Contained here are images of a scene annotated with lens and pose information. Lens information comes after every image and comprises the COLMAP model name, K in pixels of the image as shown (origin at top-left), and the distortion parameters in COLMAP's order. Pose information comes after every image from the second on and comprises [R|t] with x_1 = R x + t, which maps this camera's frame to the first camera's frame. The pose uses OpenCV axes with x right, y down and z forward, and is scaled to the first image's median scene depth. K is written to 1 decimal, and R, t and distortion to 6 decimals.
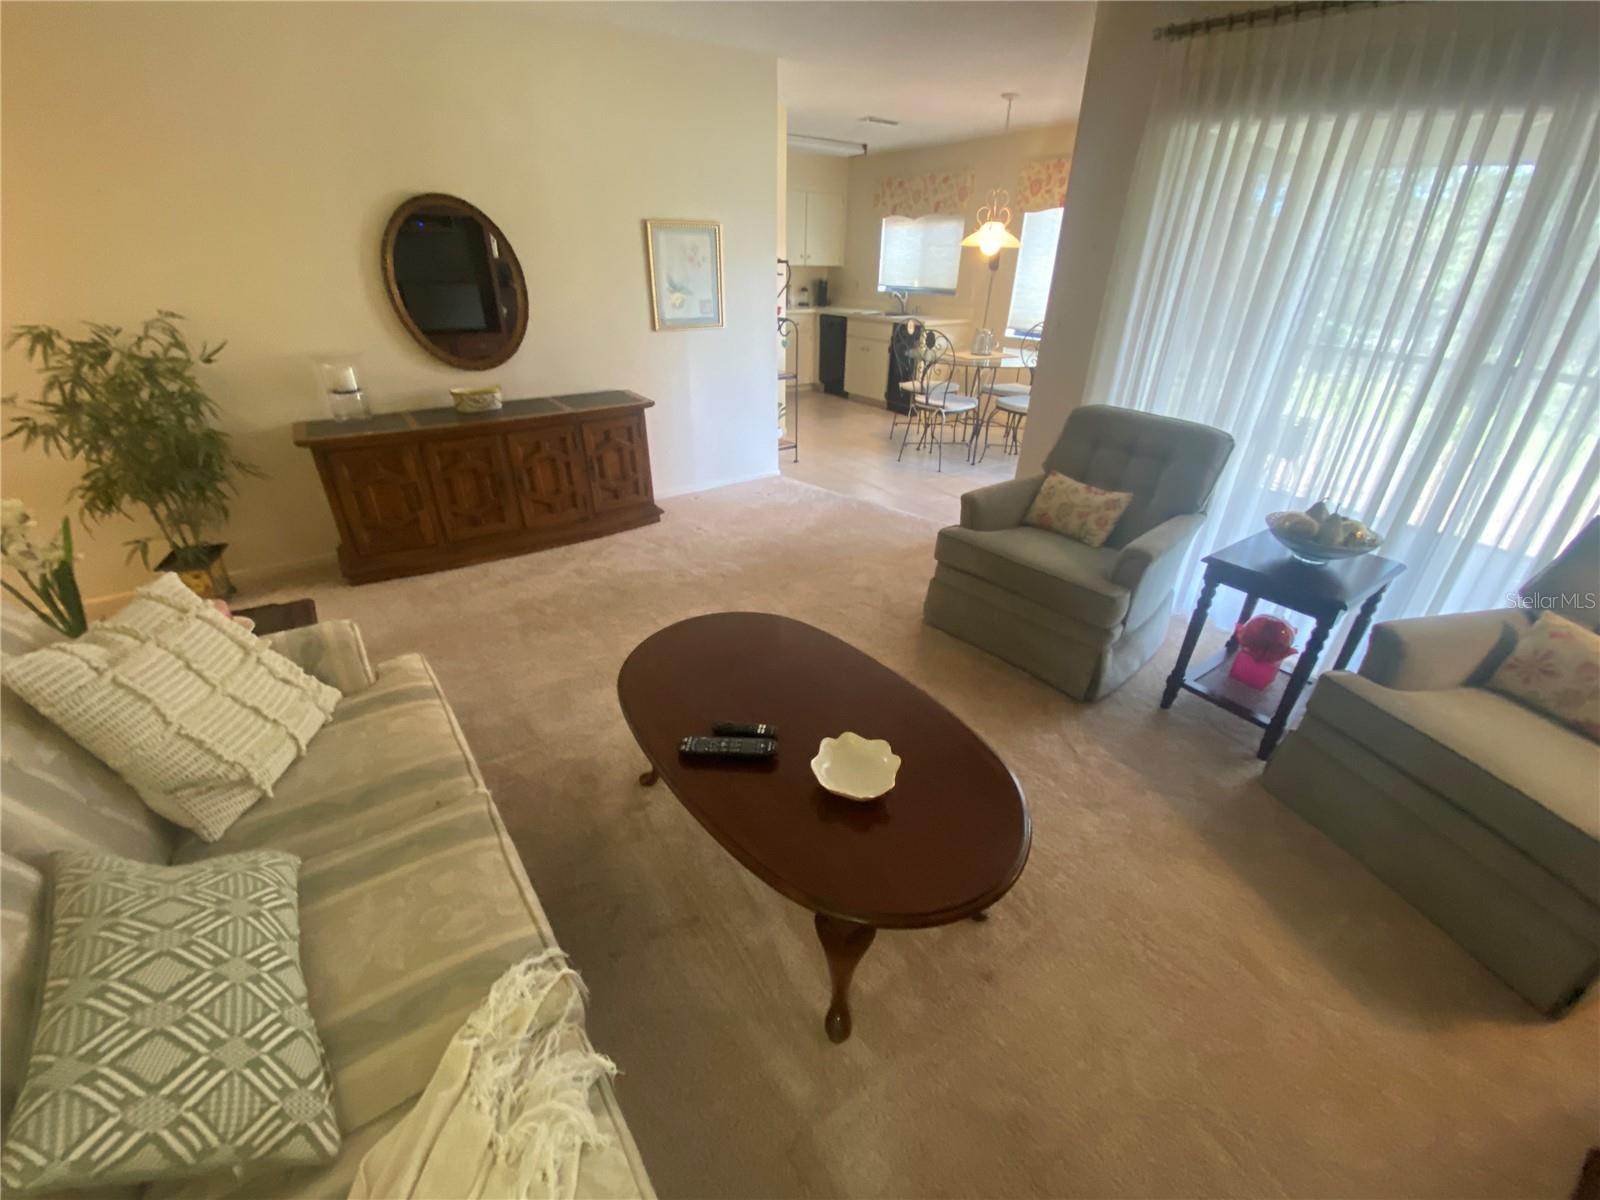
lens RADIAL K [[643.2, 0, 794.7], [0, 643.2, 610.0], [0, 0, 1]] dist [0.004436, -0.012039]
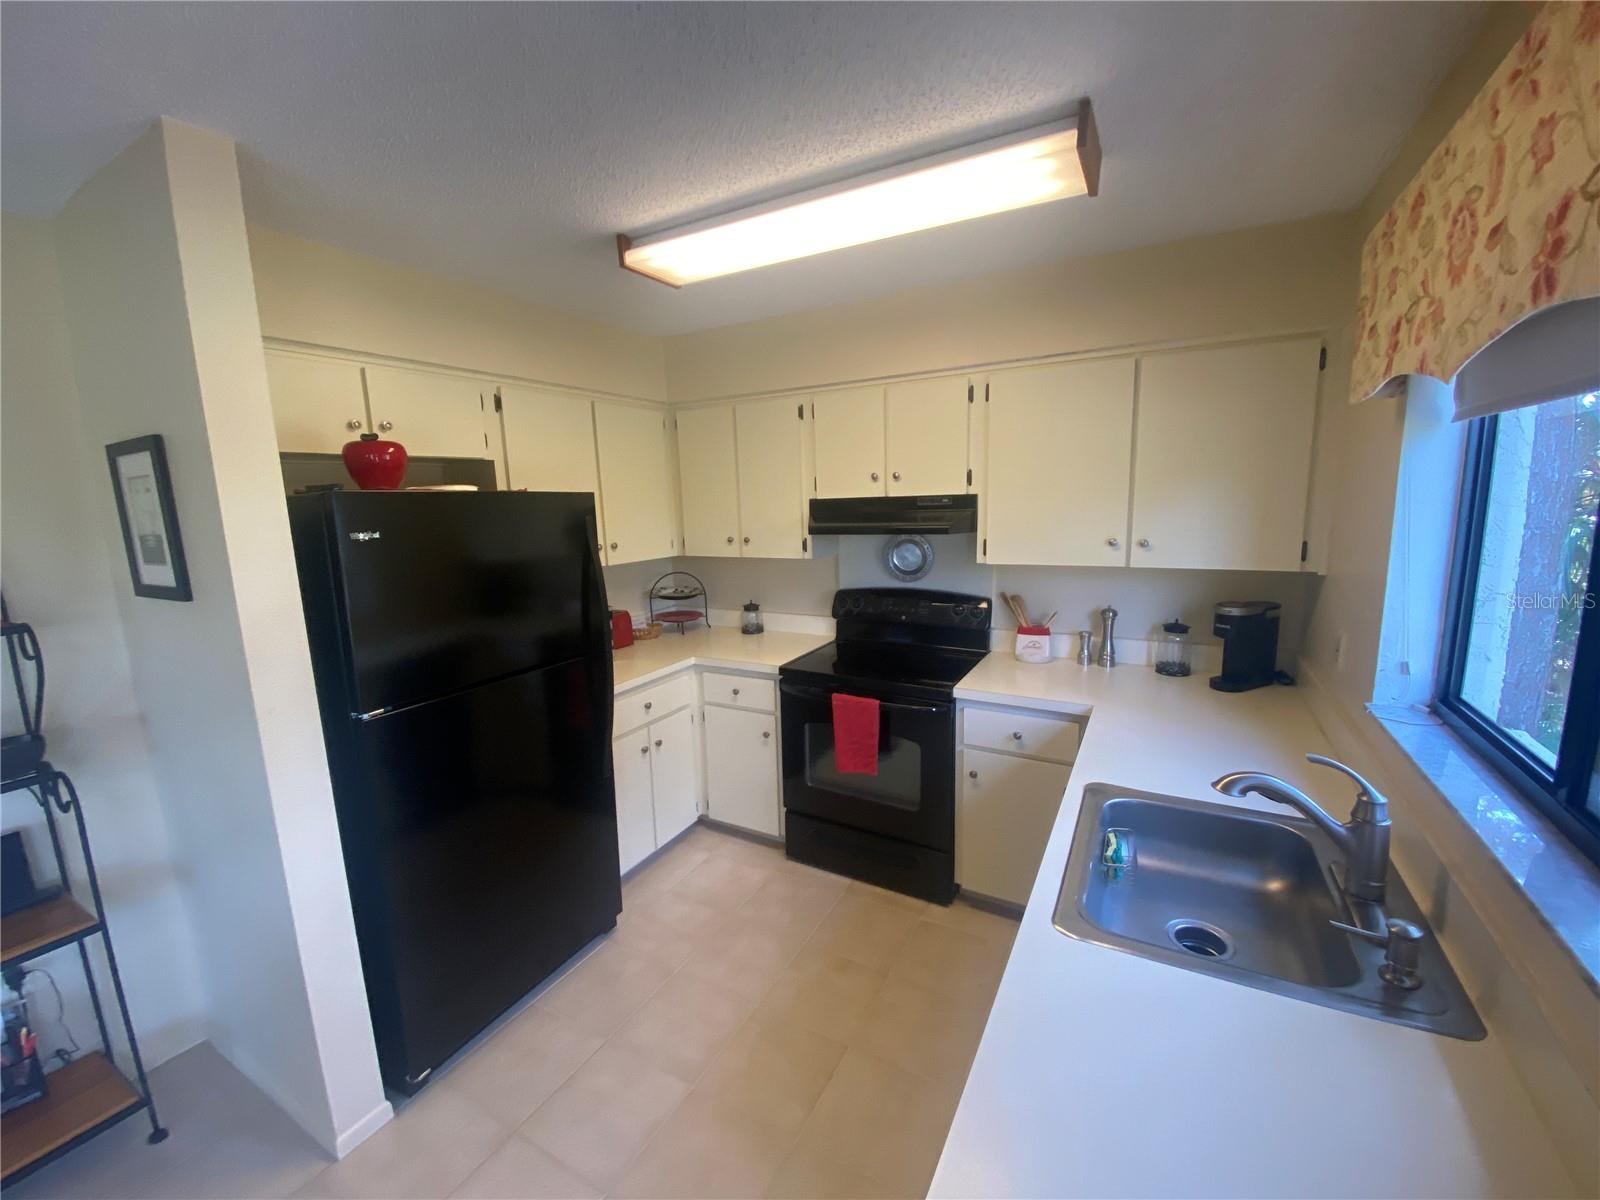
lens RADIAL K [[643.2, 0, 808.0], [0, 643.2, 605.0], [0, 0, 1]] dist [0.004436, -0.012039]
pose [[0.452711, 0.121285, -0.883370, 0.699856], [-0.396132, 0.914926, -0.077393, -1.349246], [0.798832, 0.384968, 0.462242, 2.301263]]
